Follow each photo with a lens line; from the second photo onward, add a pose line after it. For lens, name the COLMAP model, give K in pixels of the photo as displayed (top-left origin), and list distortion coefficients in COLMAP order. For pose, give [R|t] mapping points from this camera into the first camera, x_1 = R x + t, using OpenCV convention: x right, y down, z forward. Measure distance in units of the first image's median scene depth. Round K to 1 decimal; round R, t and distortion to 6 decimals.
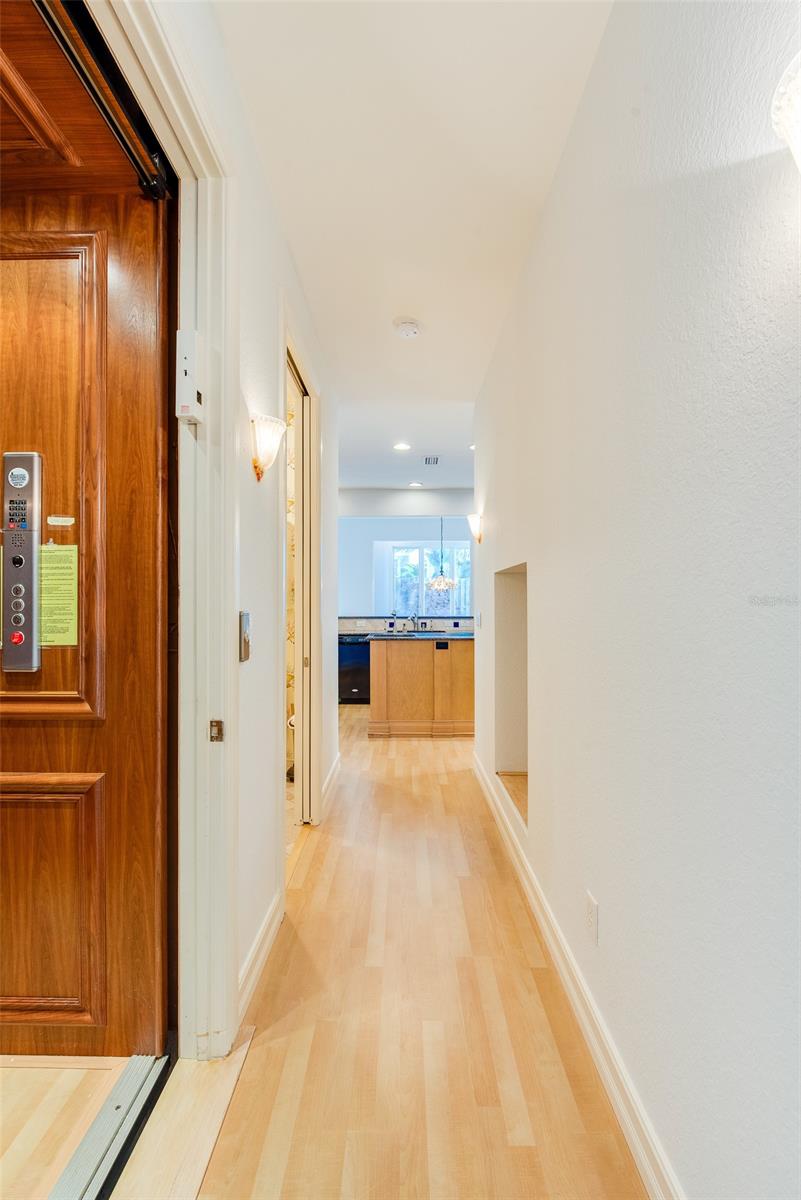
lens RADIAL K [[489.4, 0, 400.9], [0, 489.4, 600.9], [0, 0, 1]] dist [-0.009080, -0.001791]
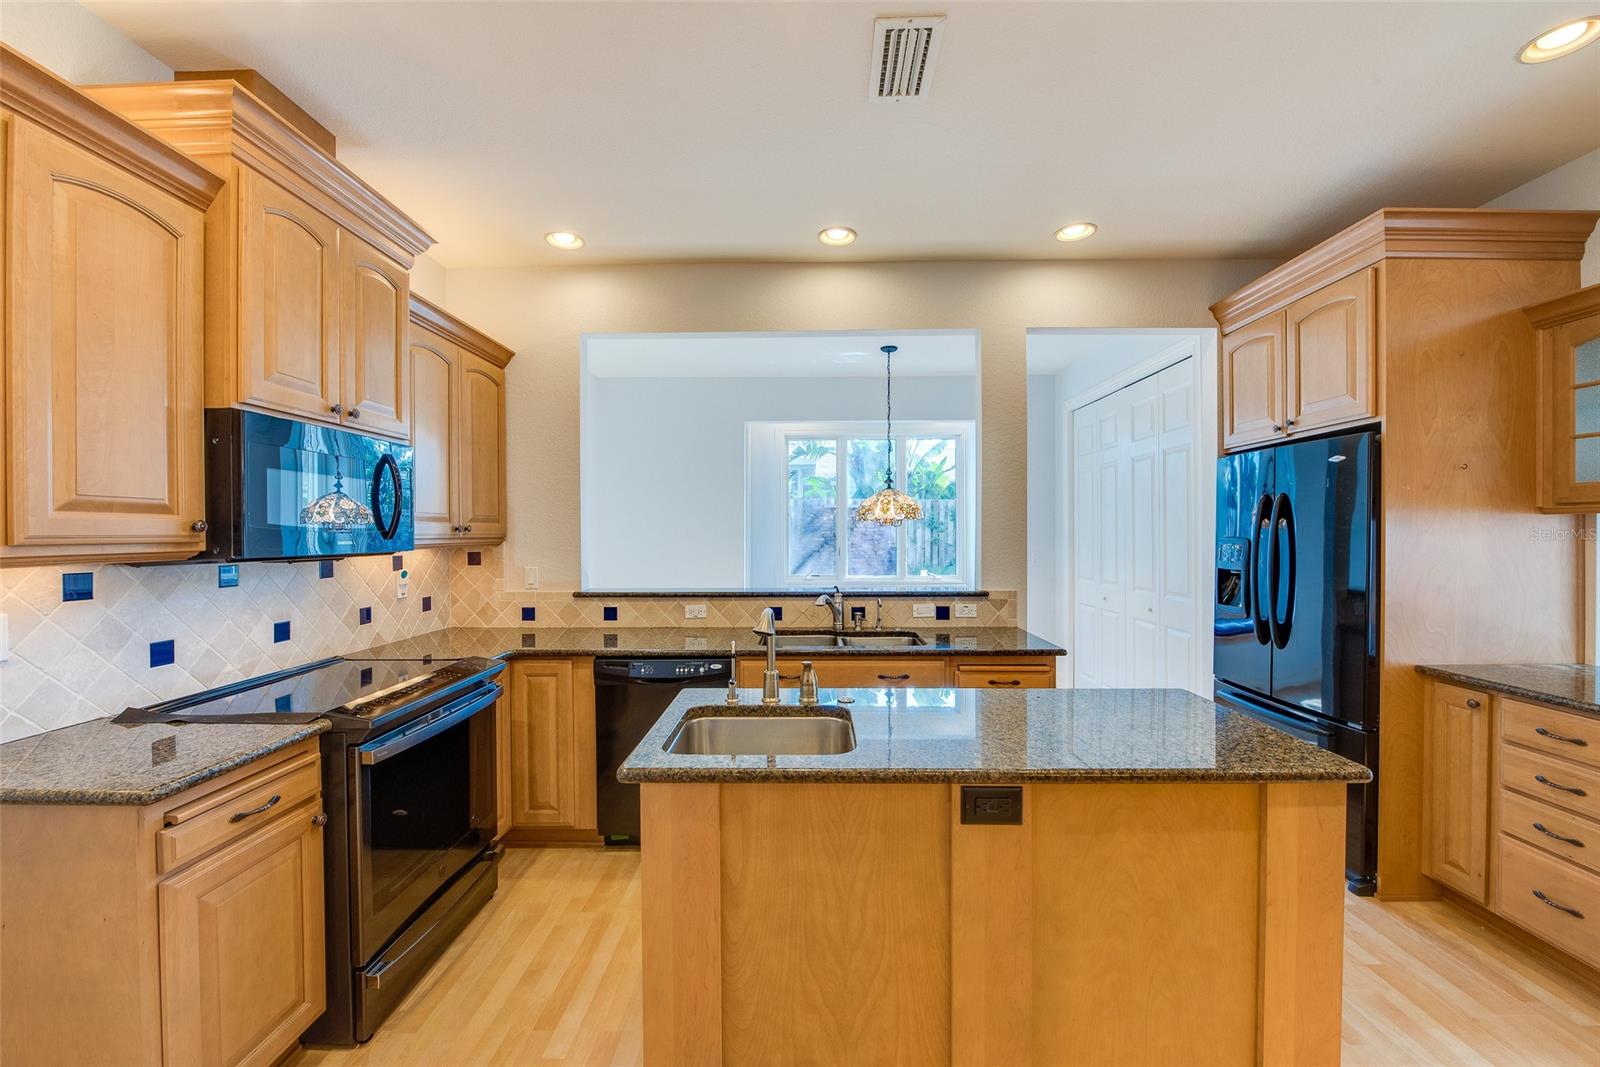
lens RADIAL K [[652.5, 0, 815.4], [0, 652.5, 544.4], [0, 0, 1]] dist [-0.009080, -0.001791]
pose [[0.999844, -0.003146, 0.017372, 0.004101], [0.002804, 0.999801, 0.019728, -0.015918], [-0.017431, -0.019676, 0.999654, 0.490529]]
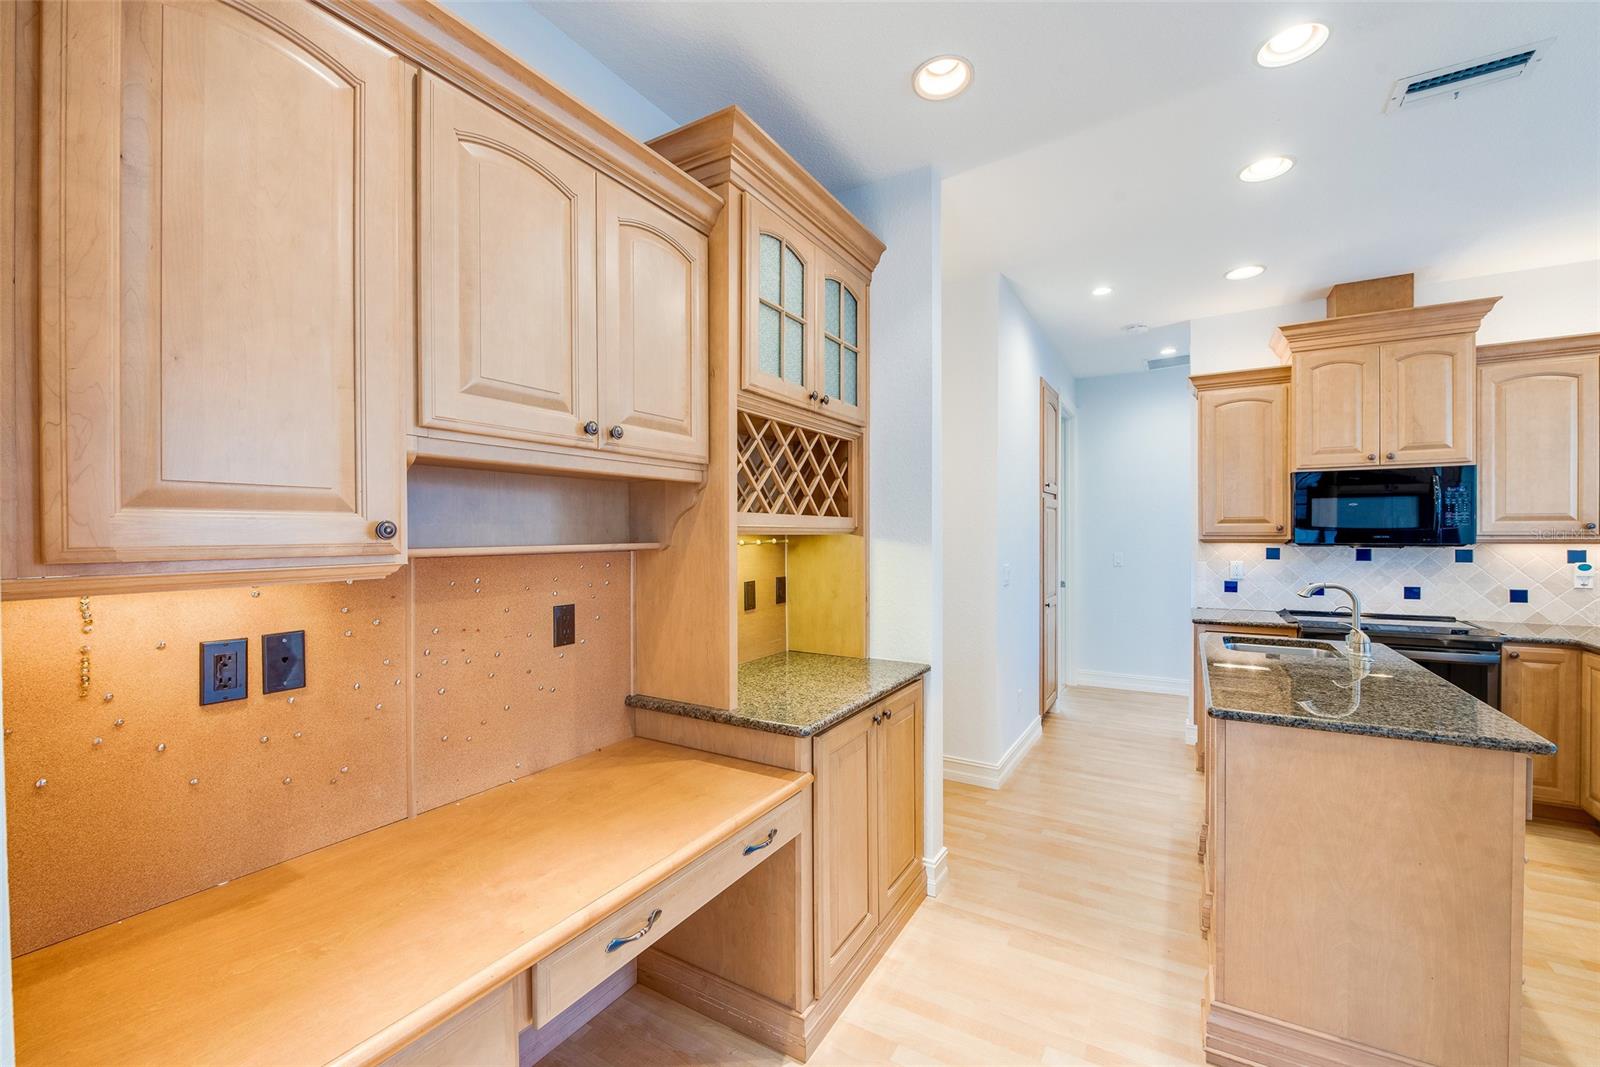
lens RADIAL K [[652.5, 0, 794.5], [0, 652.5, 538.2], [0, 0, 1]] dist [-0.009080, -0.001791]
pose [[-0.528030, 0.010640, -0.849159, 0.466384], [0.005646, 0.999943, 0.009018, -0.017307], [0.849207, -0.000033, -0.528061, 0.687839]]
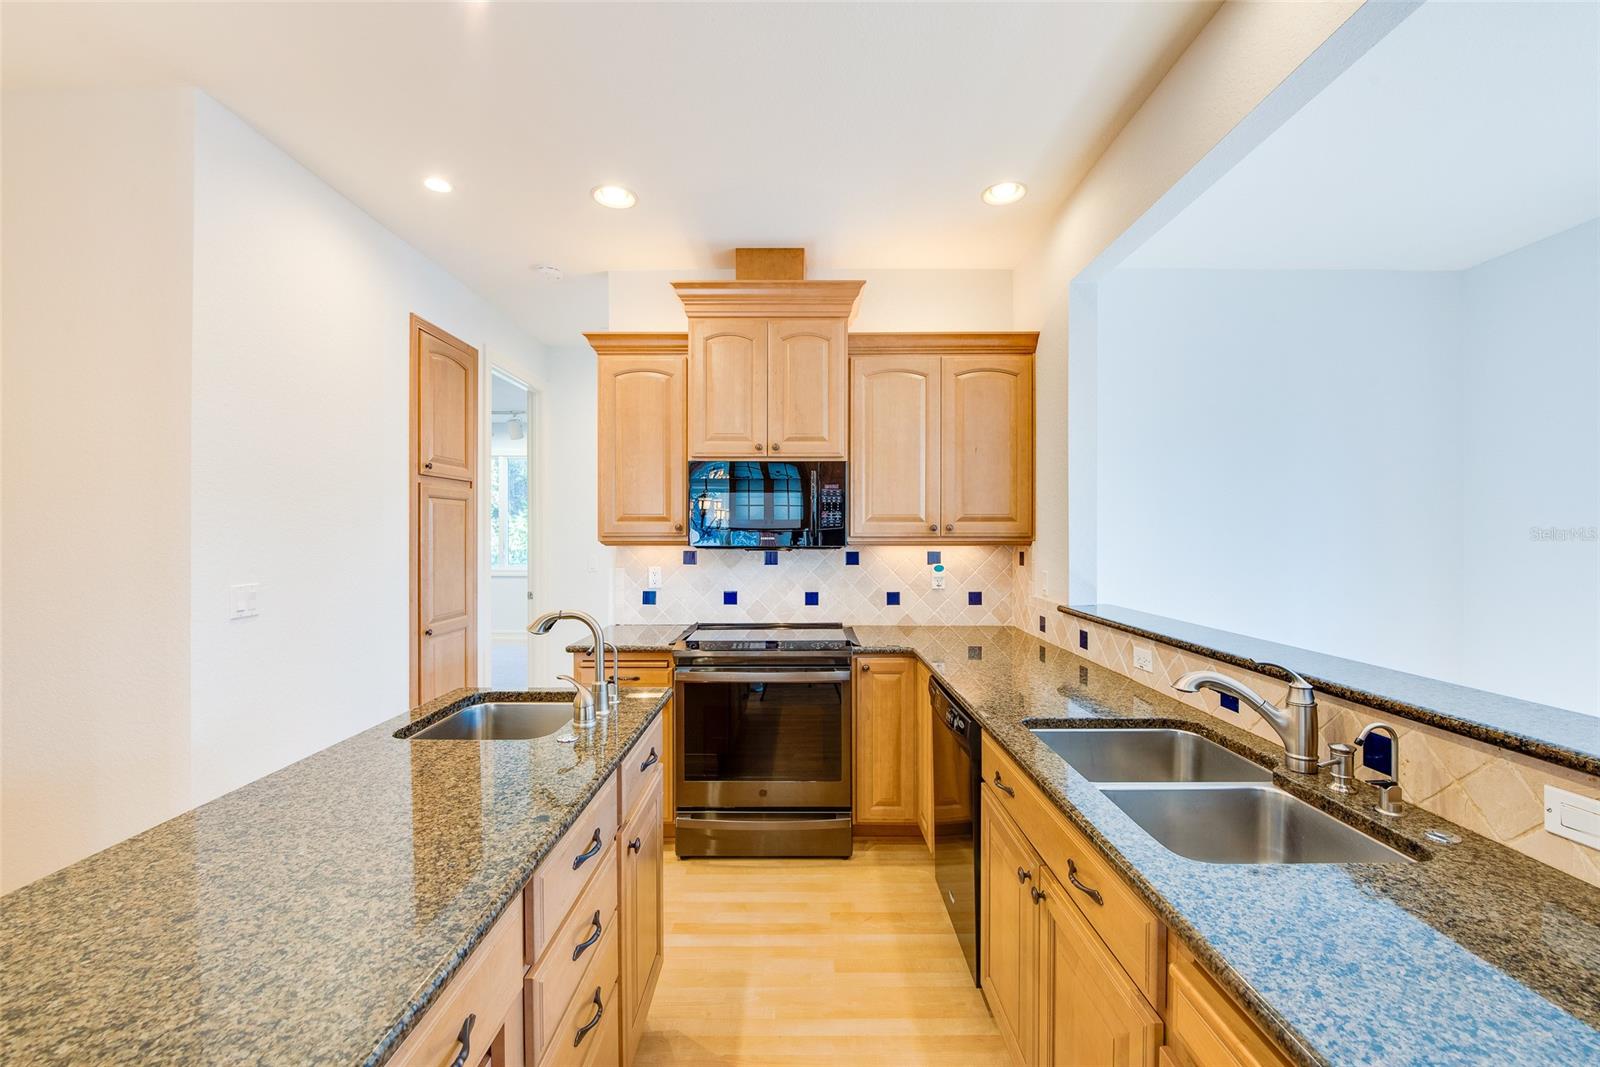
lens RADIAL K [[652.5, 0, 792.1], [0, 652.5, 536.8], [0, 0, 1]] dist [-0.009080, -0.001791]
pose [[-0.008423, 0.009058, -0.999923, 0.238984], [-0.000633, 0.999959, 0.009064, -0.016391], [0.999964, 0.000709, -0.008417, 0.832651]]
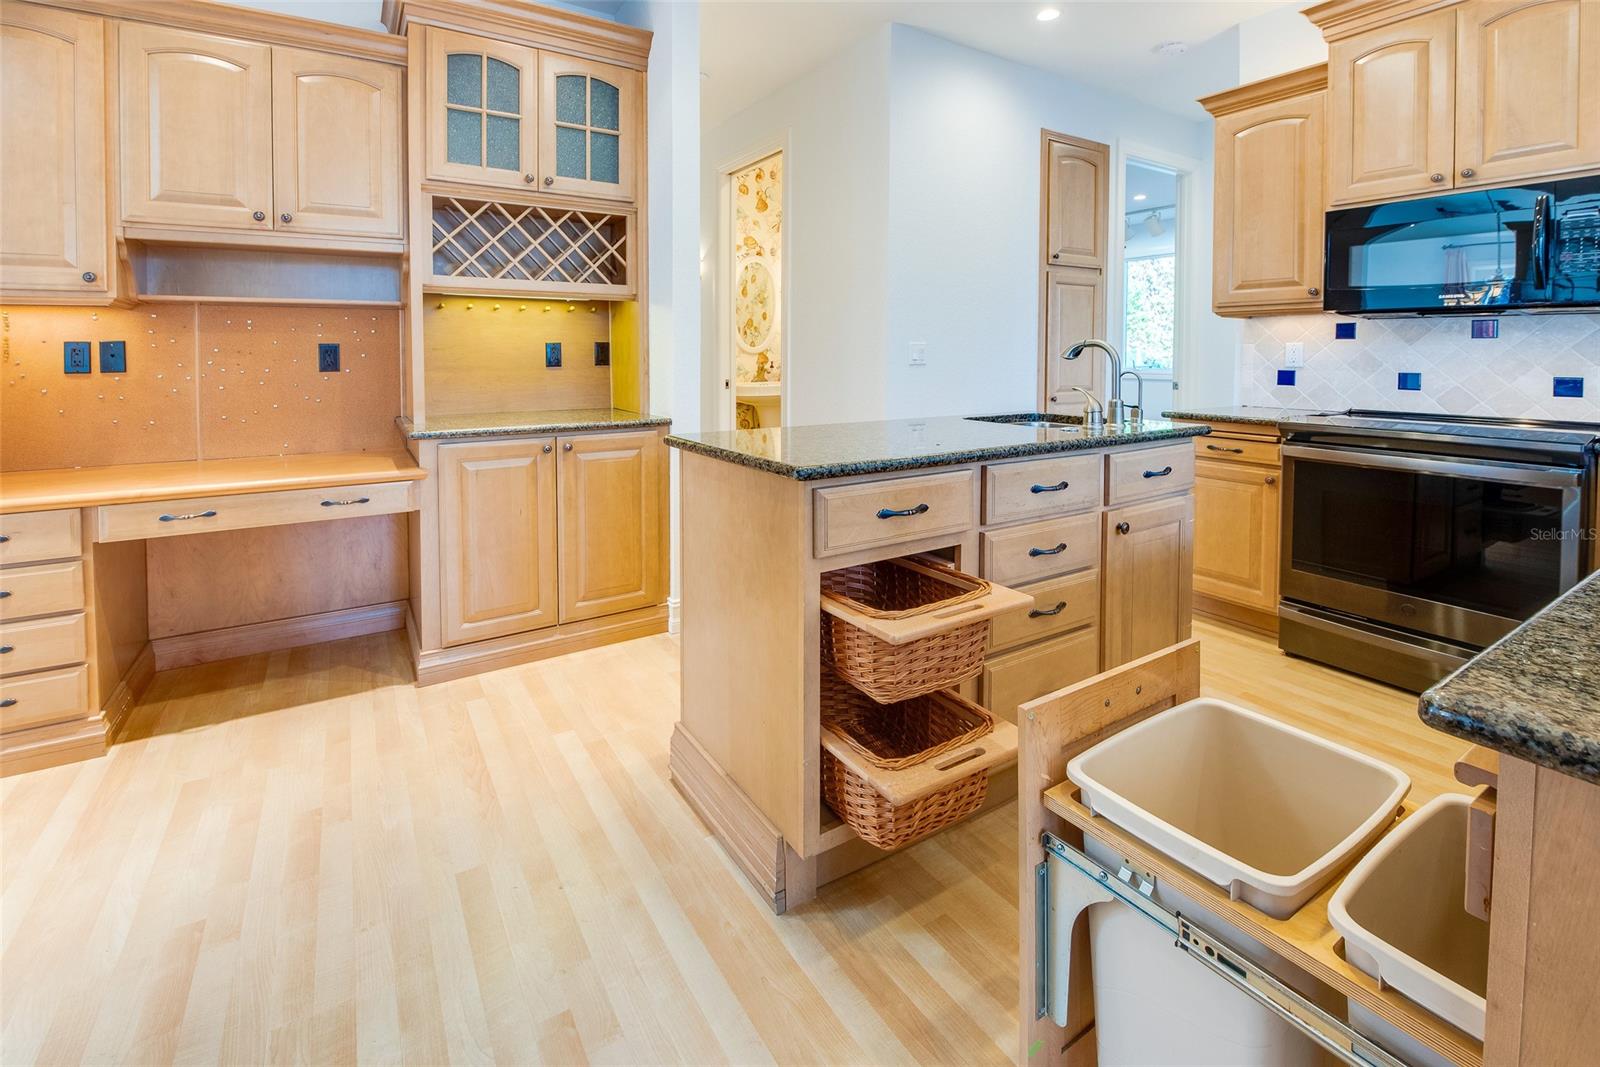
lens RADIAL K [[676.7, 0, 742.3], [0, 676.7, 364.6], [0, 0, 1]] dist [-0.005374, -0.001642]
pose [[-0.860778, 0.016043, -0.508727, 0.289526], [0.004856, 0.999716, 0.023310, 0.014880], [0.508957, 0.017595, -0.860612, 0.927117]]
